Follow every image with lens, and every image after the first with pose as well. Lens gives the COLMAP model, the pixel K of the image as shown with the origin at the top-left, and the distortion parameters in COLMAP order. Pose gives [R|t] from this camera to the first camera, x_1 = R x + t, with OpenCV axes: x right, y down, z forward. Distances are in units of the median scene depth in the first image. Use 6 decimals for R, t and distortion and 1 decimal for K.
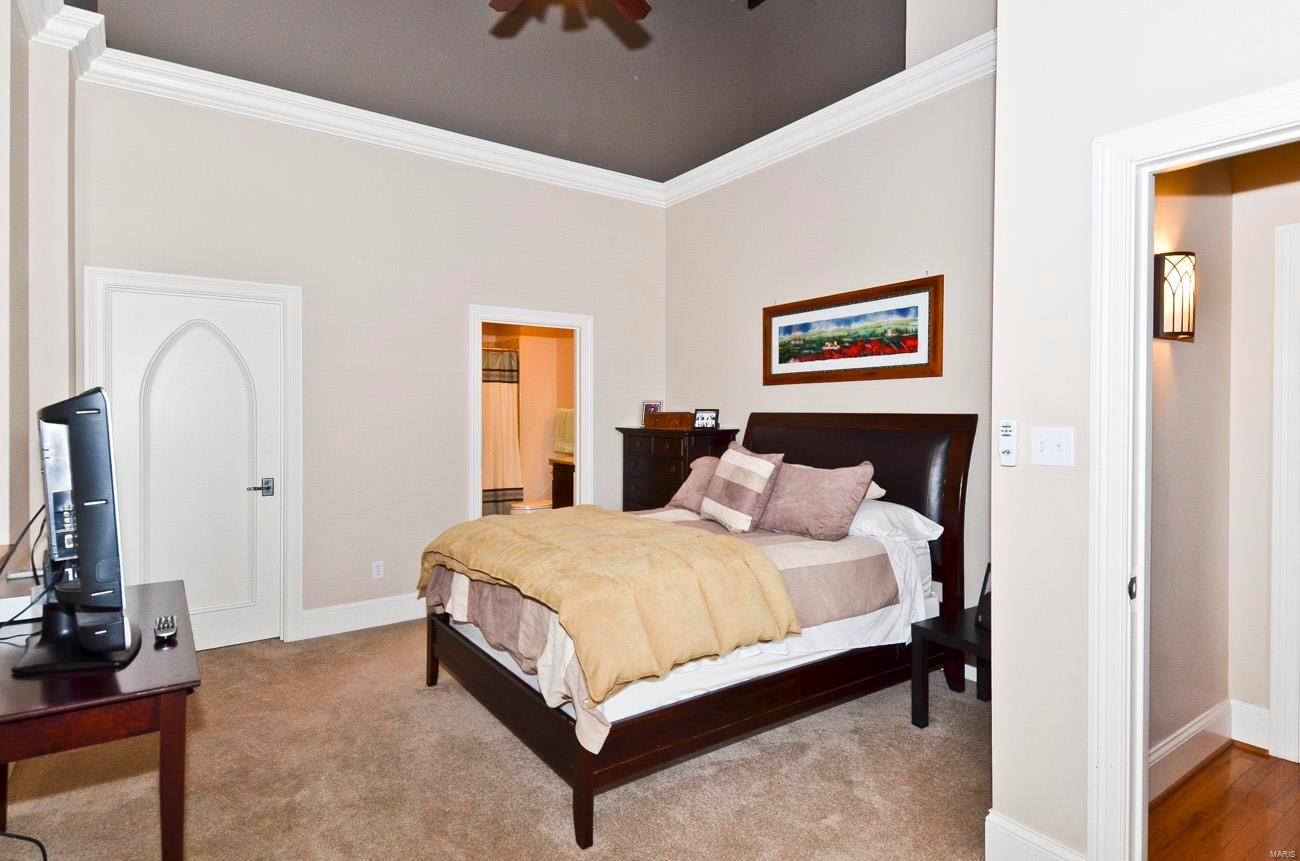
lens RADIAL K [[672.0, 0, 641.7], [0, 672.0, 419.2], [0, 0, 1]] dist [0.030146, -0.017682]
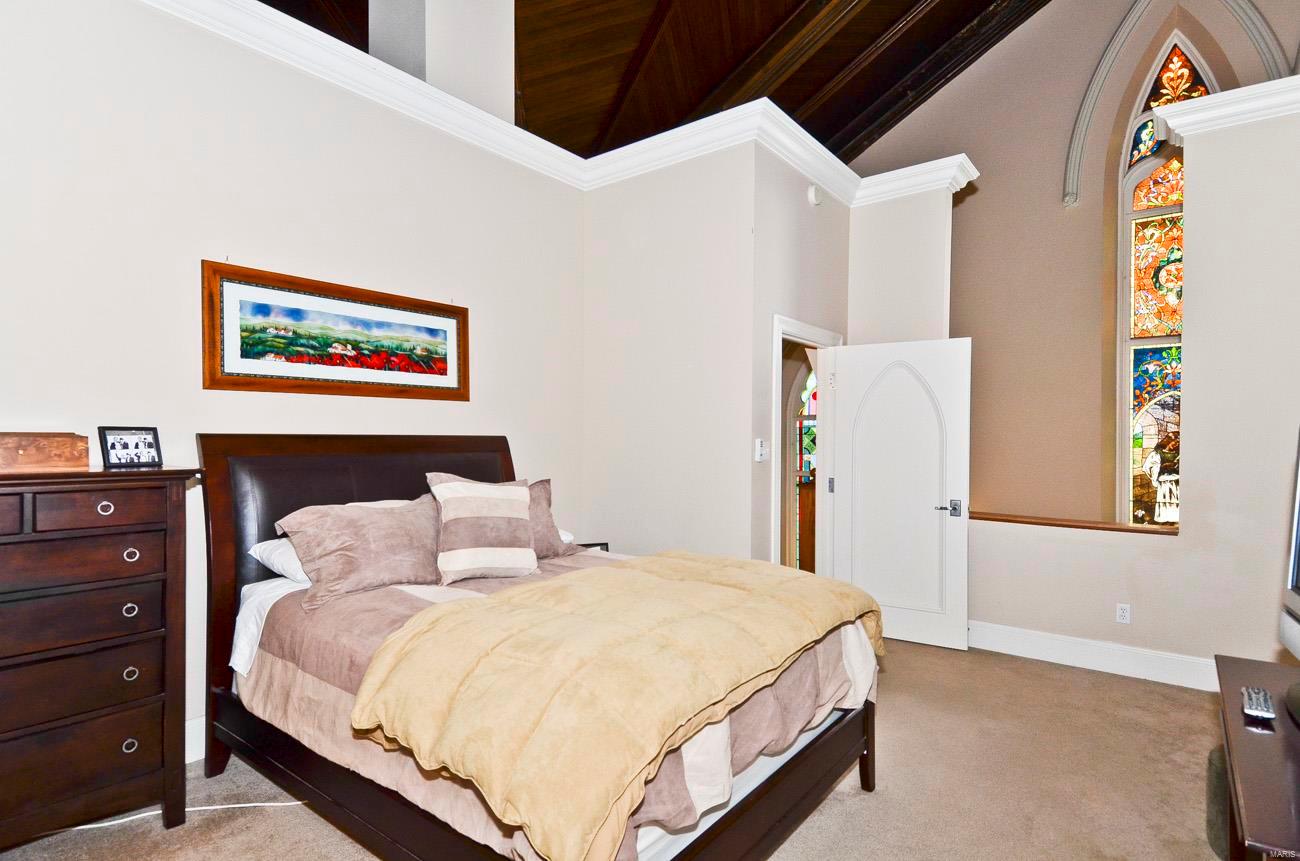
lens RADIAL K [[672.0, 0, 638.7], [0, 672.0, 441.9], [0, 0, 1]] dist [0.030146, -0.017682]
pose [[-0.286258, -0.013524, 0.958057, -0.582812], [0.001761, 0.999891, 0.014641, -0.012395], [-0.958151, 0.005878, -0.286203, 0.910755]]
